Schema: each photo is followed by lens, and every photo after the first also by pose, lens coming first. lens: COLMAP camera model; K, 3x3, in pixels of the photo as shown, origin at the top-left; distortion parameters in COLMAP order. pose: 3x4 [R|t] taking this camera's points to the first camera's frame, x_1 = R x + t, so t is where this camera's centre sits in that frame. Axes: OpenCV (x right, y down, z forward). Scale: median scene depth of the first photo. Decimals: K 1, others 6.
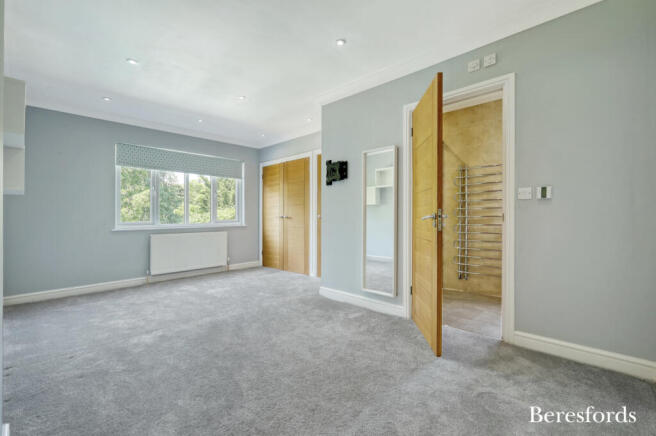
lens RADIAL K [[290.9, 0, 324.8], [0, 290.9, 218.8], [0, 0, 1]] dist [0.002366, 0.000750]
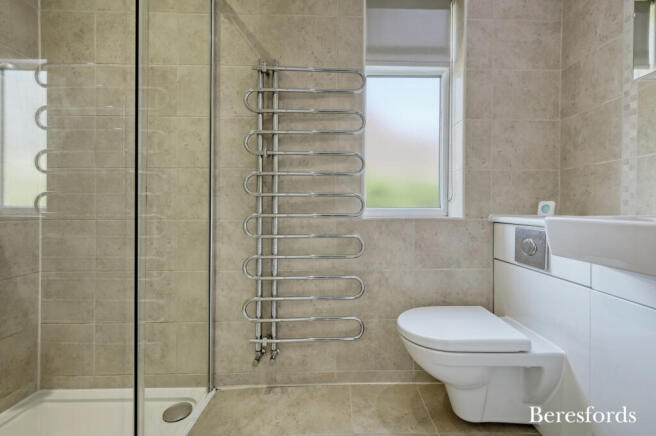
lens RADIAL K [[290.9, 0, 327.2], [0, 290.9, 212.8], [0, 0, 1]] dist [0.002366, 0.000750]
pose [[0.730129, -0.001652, 0.683308, 0.276913], [-0.017203, 0.999636, 0.020799, 0.007827], [-0.683093, -0.026941, 0.729834, 0.679581]]
